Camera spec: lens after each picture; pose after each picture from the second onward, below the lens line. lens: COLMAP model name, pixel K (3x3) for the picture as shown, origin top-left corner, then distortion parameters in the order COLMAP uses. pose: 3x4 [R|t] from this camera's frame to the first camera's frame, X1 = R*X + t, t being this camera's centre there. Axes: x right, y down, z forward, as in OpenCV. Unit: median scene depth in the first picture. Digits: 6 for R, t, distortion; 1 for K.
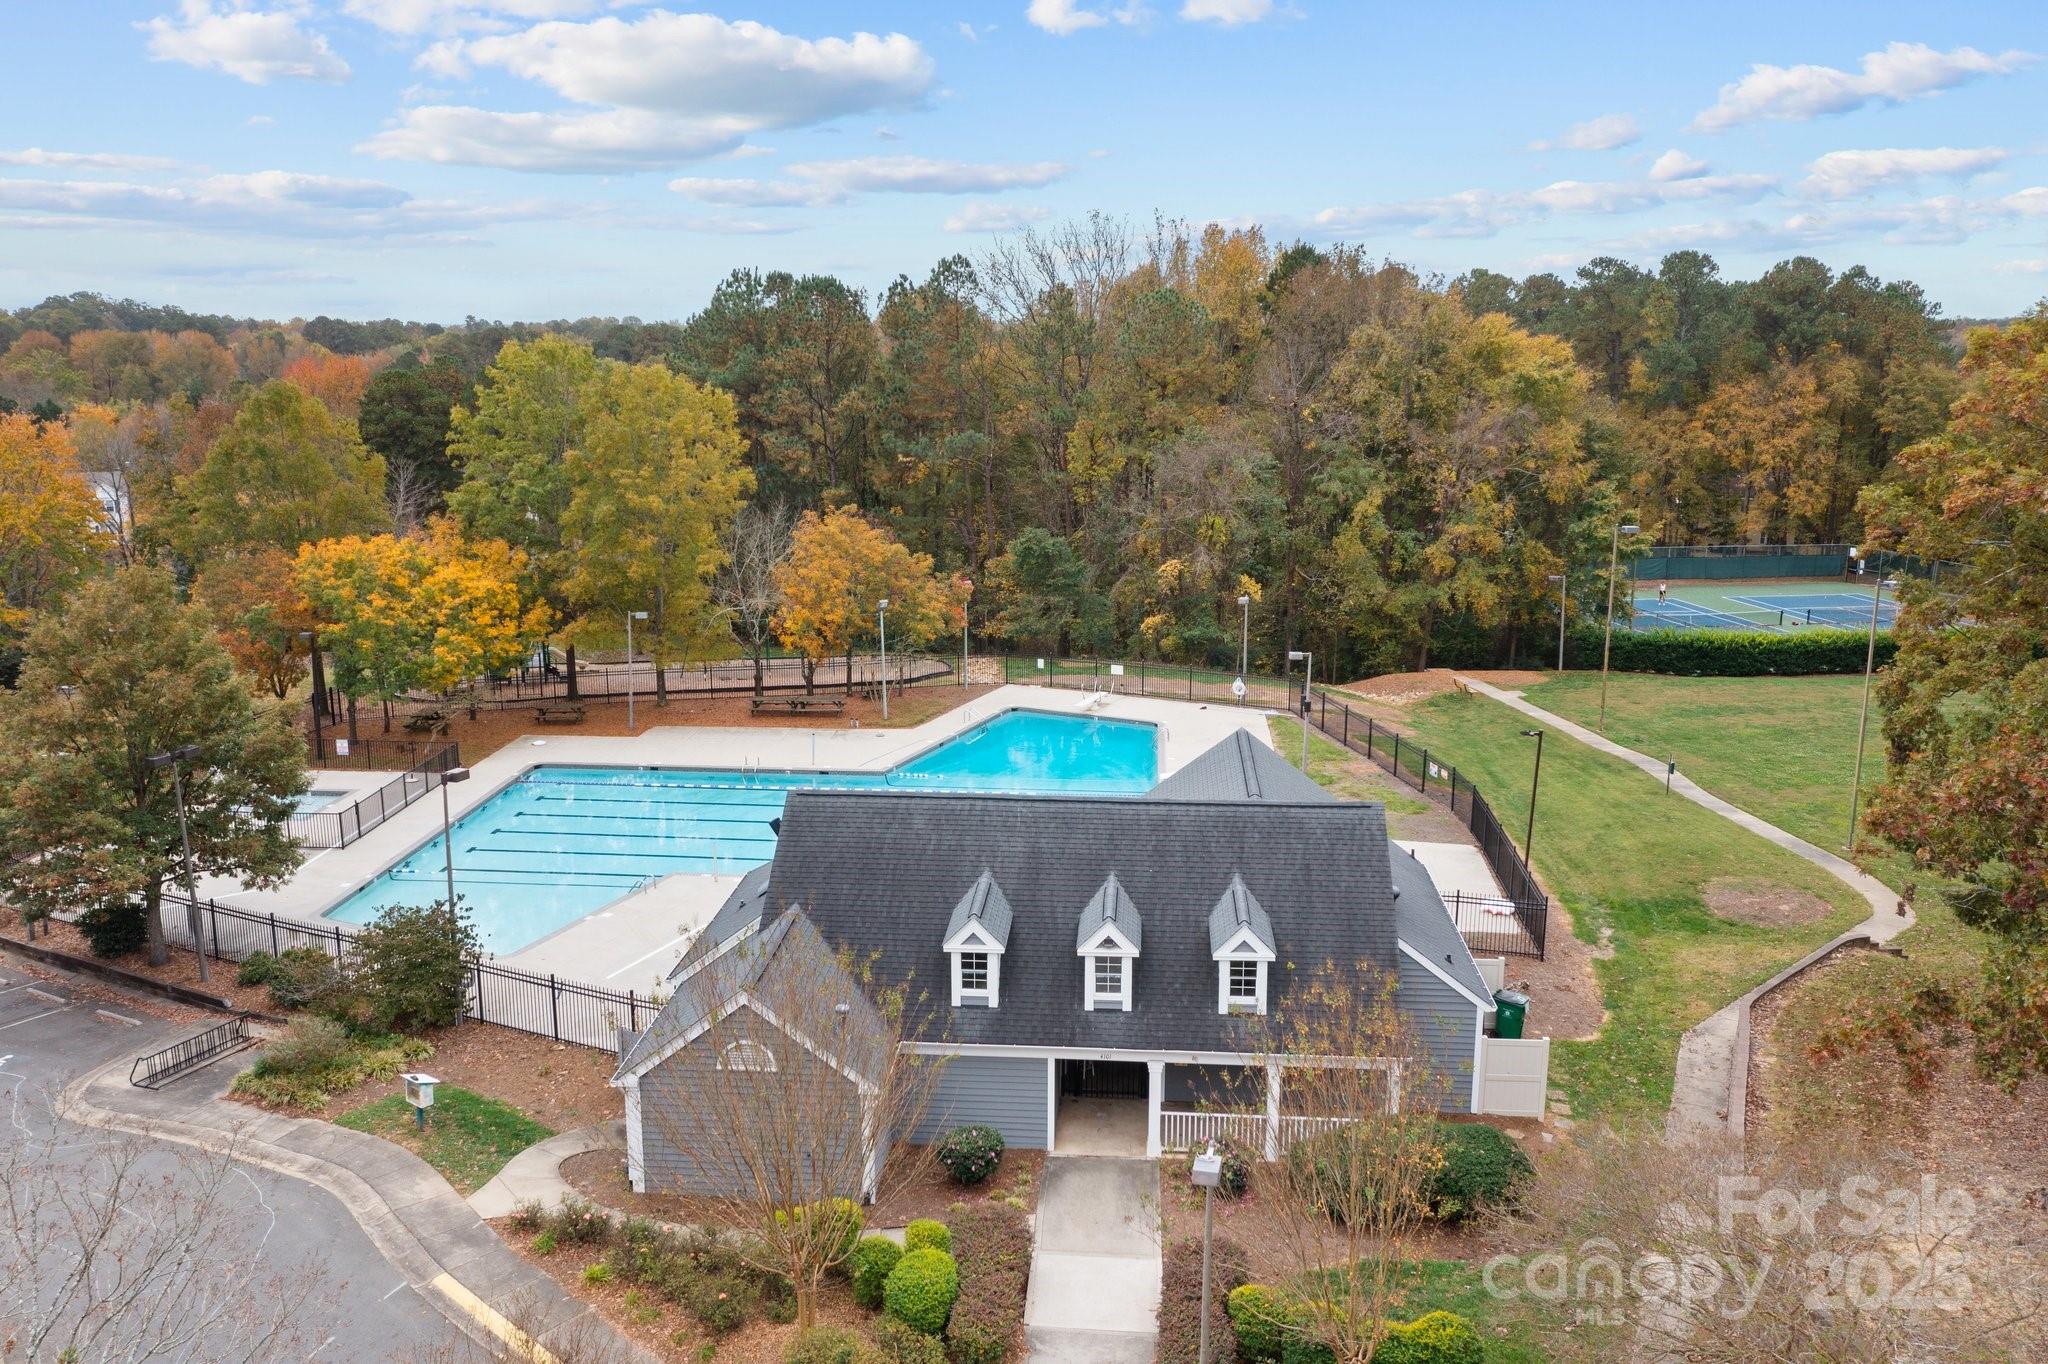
lens RADIAL K [[1588.2, 0, 1026.0], [0, 1588.2, 681.4], [0, 0, 1]] dist [-0.026521, 0.011445]
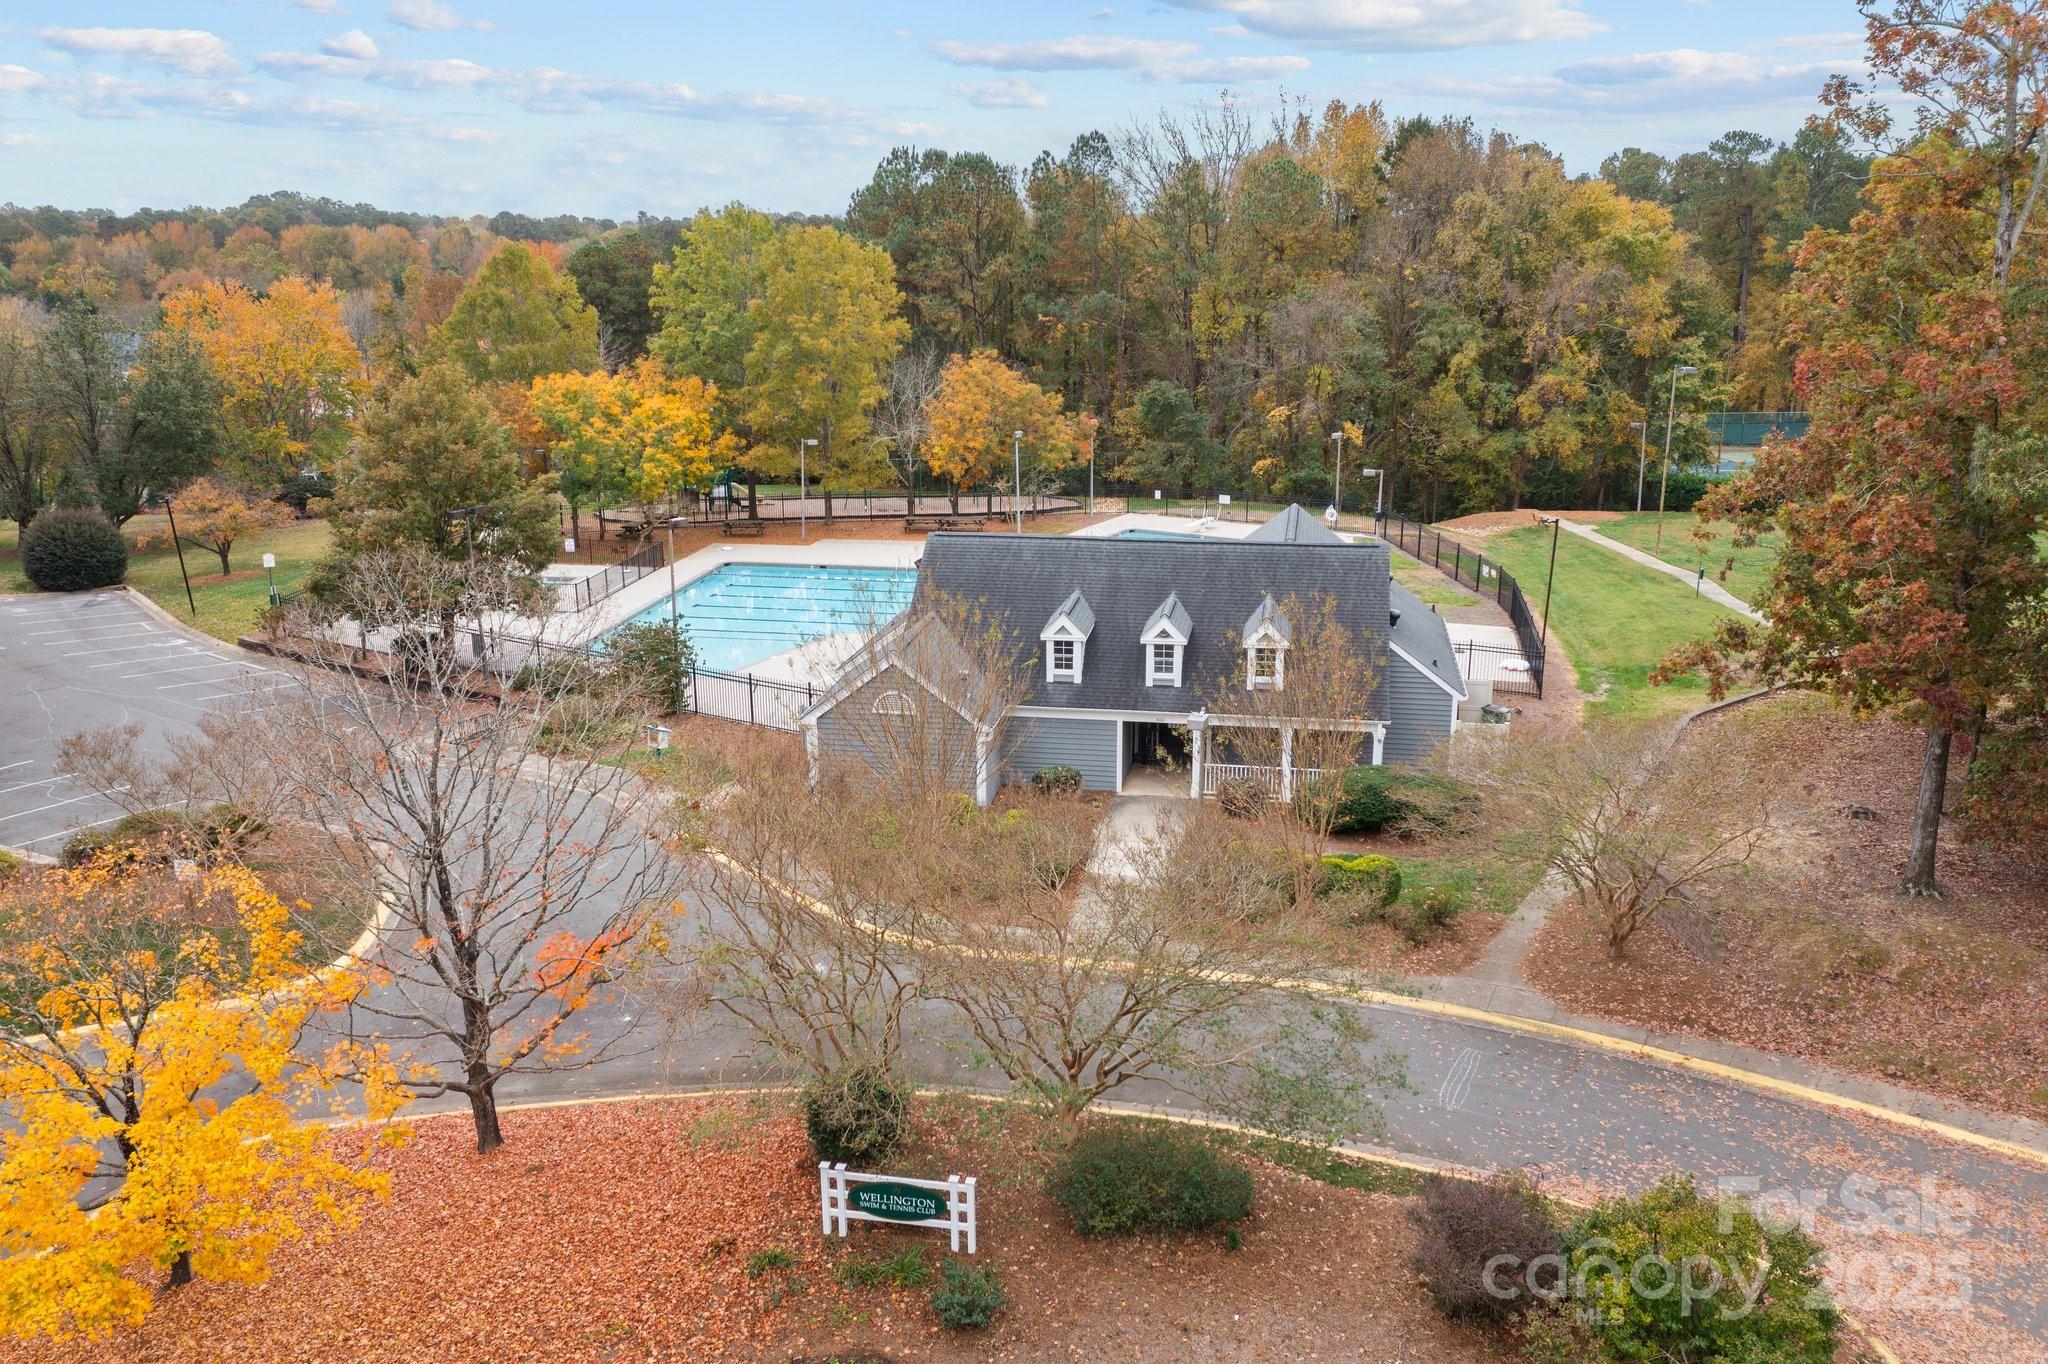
lens RADIAL K [[1588.2, 0, 1024.4], [0, 1588.2, 684.8], [0, 0, 1]] dist [-0.026521, 0.011445]
pose [[0.994951, 0.020047, -0.098341, 0.031198], [-0.013694, 0.997800, 0.064863, 0.056712], [0.099424, -0.063188, 0.993037, -0.155464]]
